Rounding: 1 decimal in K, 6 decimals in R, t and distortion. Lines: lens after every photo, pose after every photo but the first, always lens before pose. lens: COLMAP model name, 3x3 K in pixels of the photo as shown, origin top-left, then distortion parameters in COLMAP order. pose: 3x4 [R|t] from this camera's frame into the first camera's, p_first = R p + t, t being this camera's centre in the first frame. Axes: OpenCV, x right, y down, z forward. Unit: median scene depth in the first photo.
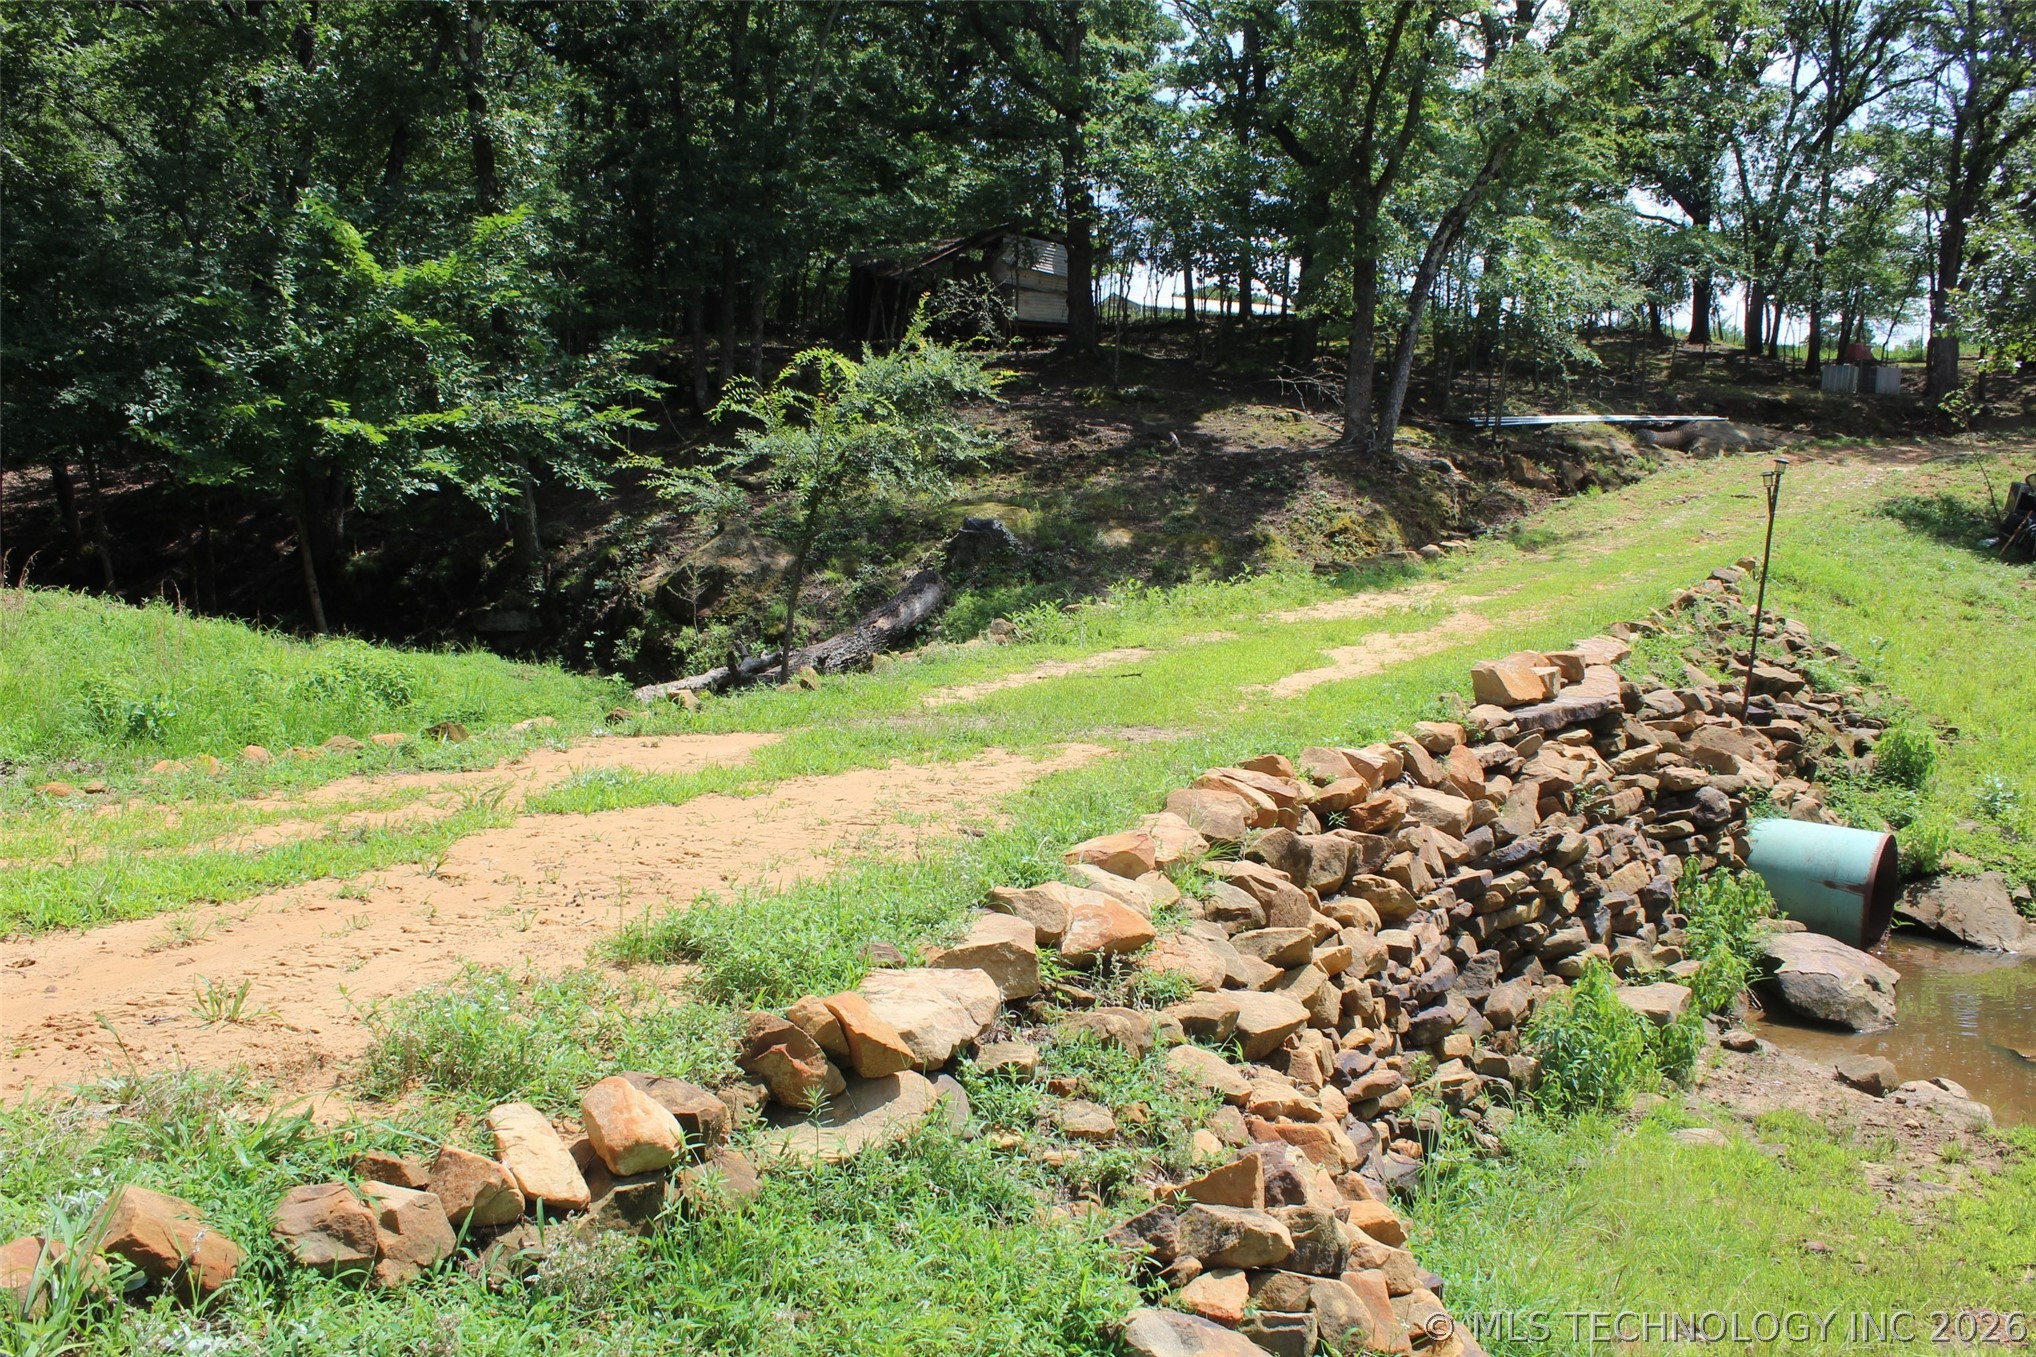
lens RADIAL K [[1644.5, 0, 1018.0], [0, 1644.5, 678.5], [0, 0, 1]] dist [-0.156369, 0.127675]
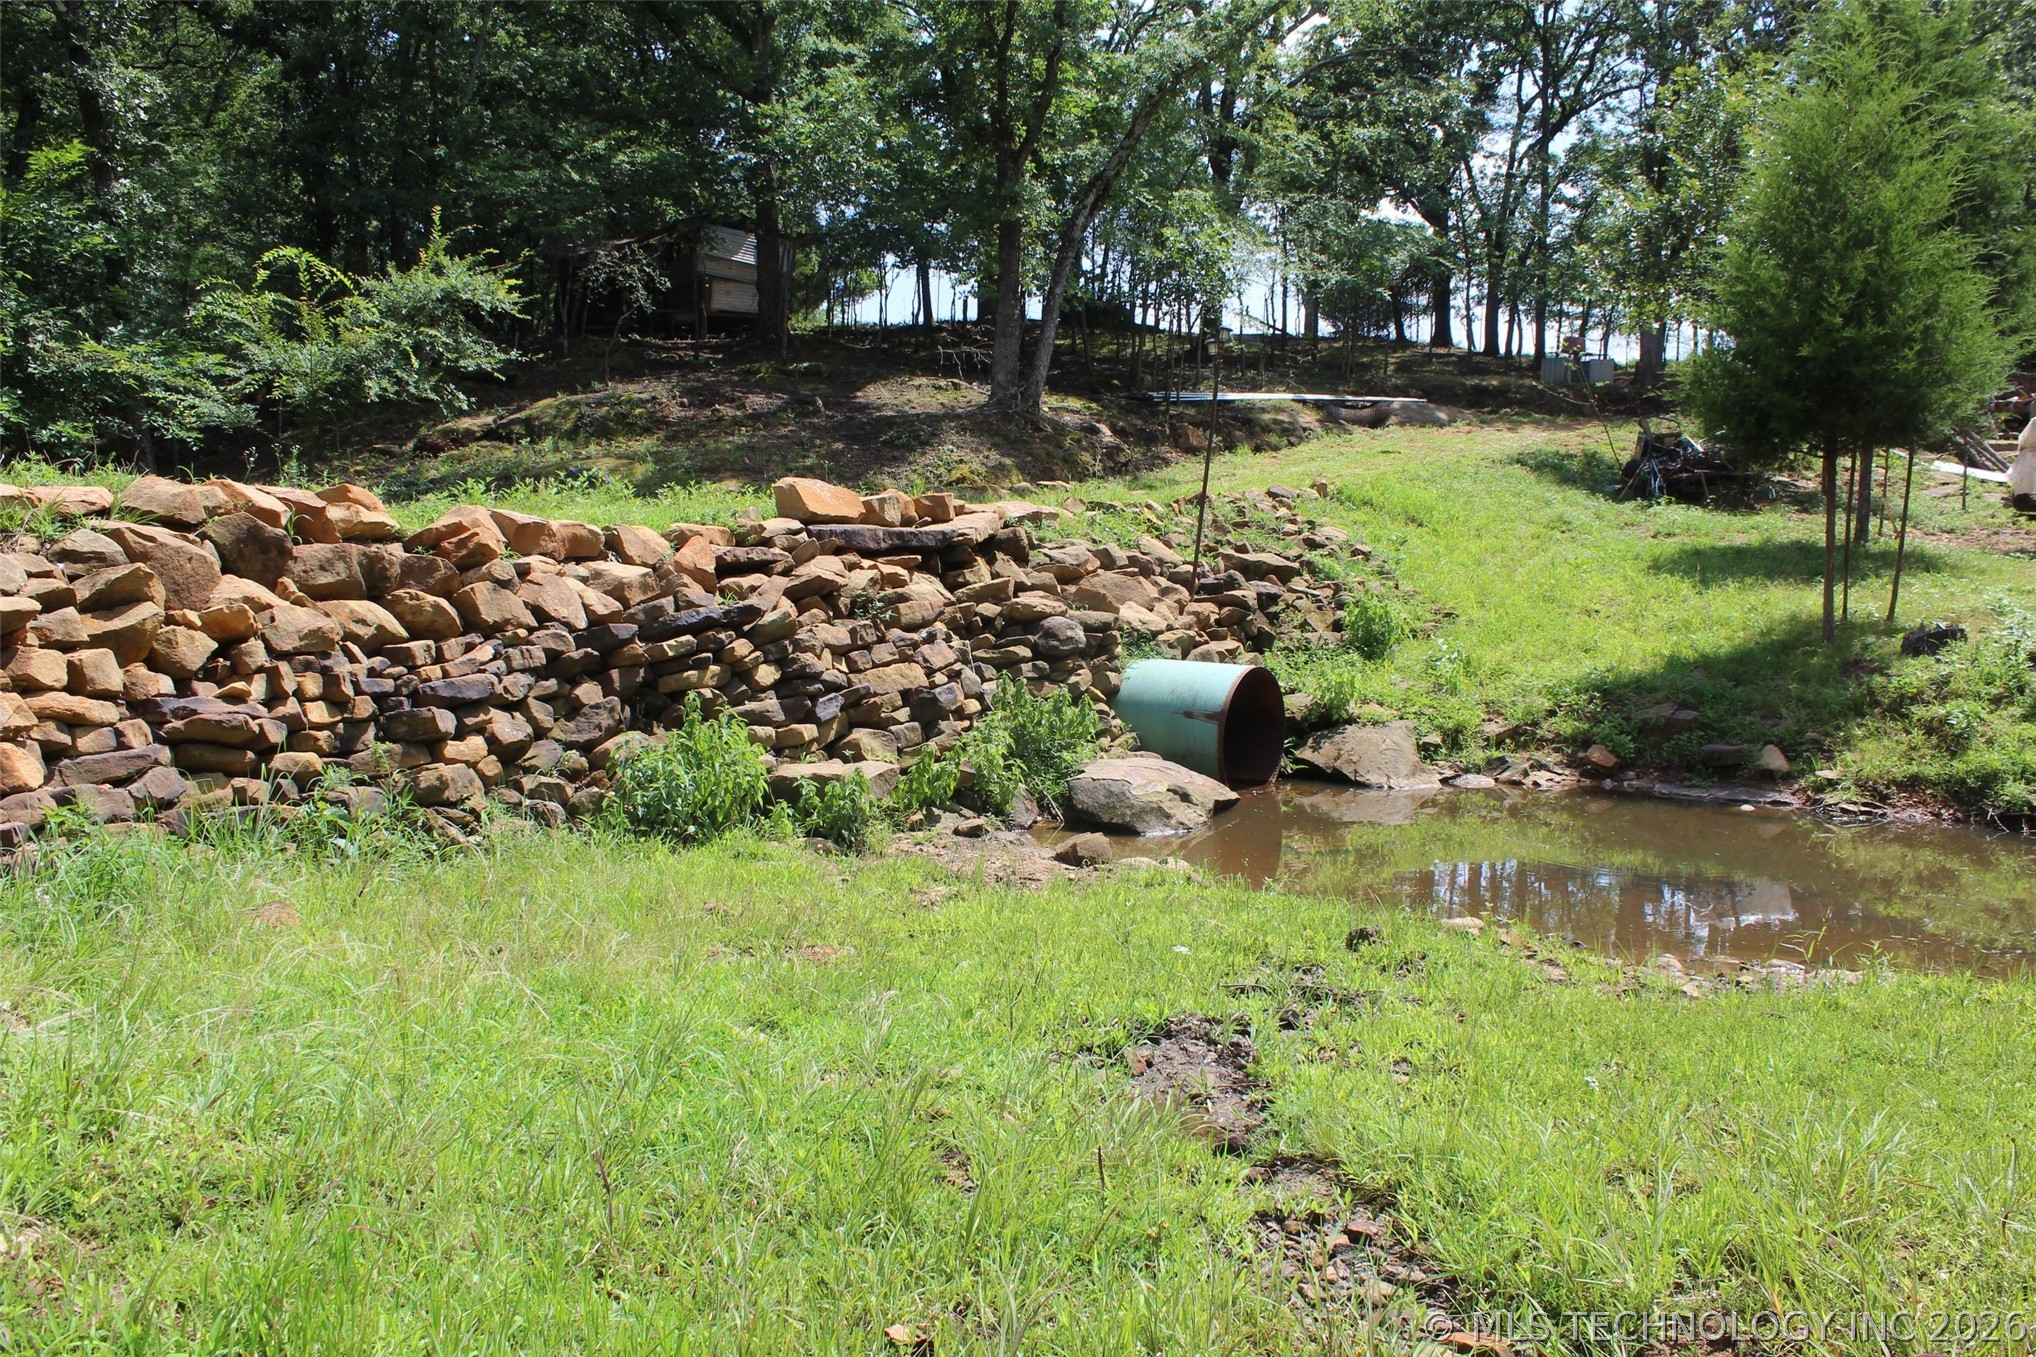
lens RADIAL K [[1644.5, 0, 1018.0], [0, 1644.5, 678.5], [0, 0, 1]] dist [-0.156369, 0.127675]
pose [[0.996595, -0.016029, 0.080877, 0.149177], [0.018756, 0.999277, -0.033071, 0.063303], [-0.080289, 0.034476, 0.996175, 0.004397]]
